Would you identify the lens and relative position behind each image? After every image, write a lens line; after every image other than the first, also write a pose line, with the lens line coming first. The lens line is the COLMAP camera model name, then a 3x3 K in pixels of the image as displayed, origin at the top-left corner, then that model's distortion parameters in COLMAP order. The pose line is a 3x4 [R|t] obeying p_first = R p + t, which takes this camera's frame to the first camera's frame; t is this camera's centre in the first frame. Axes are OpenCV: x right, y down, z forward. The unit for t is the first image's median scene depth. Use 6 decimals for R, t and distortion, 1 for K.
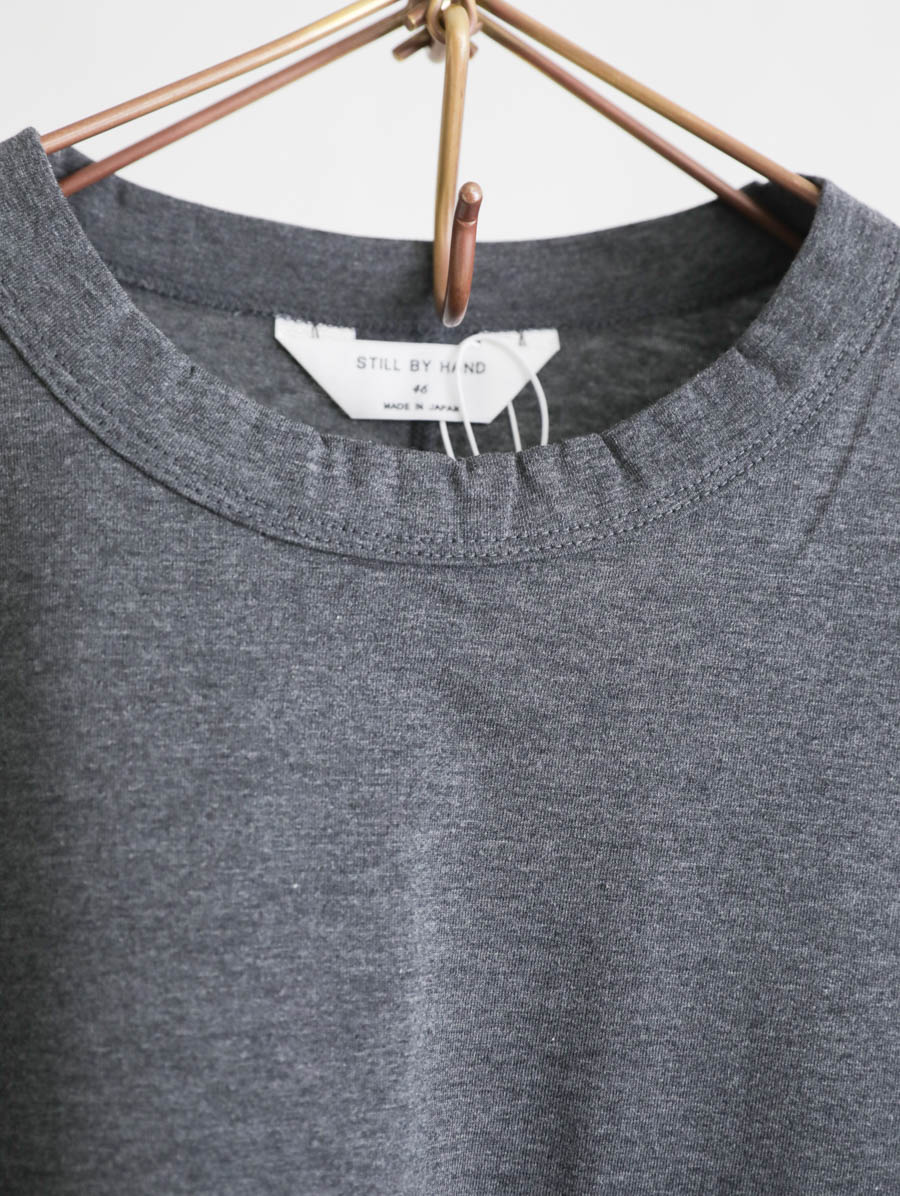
lens RADIAL K [[1721.8, 0, 450.1], [0, 1721.8, 595.1], [0, 0, 1]] dist [0.044969, 0.000000]
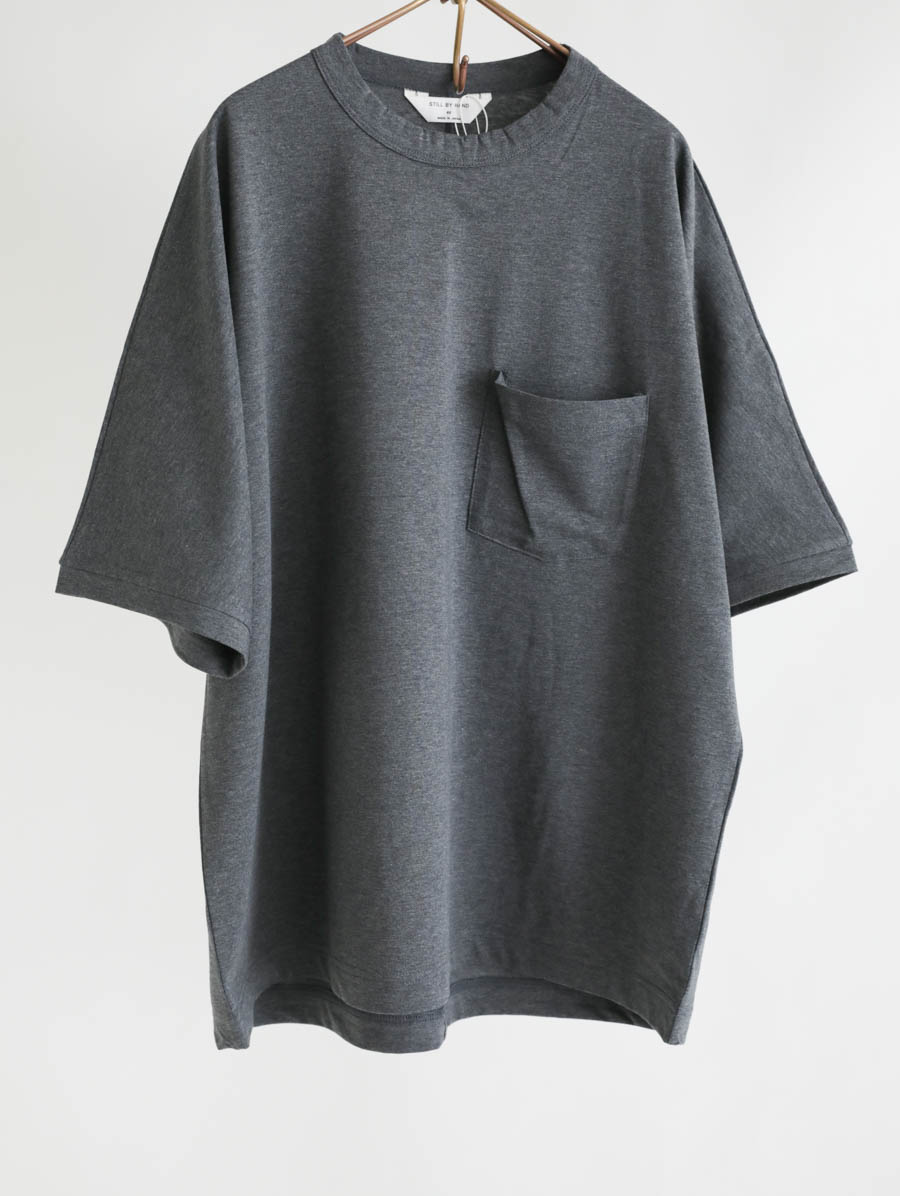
lens RADIAL K [[1721.8, 0, 453.4], [0, 1721.8, 599.5], [0, 0, 1]] dist [0.044969, 0.000000]
pose [[0.999728, 0.002884, 0.023138, -0.089221], [-0.007544, 0.978949, 0.203966, 0.126316], [-0.022063, -0.204085, 0.978705, -2.612396]]
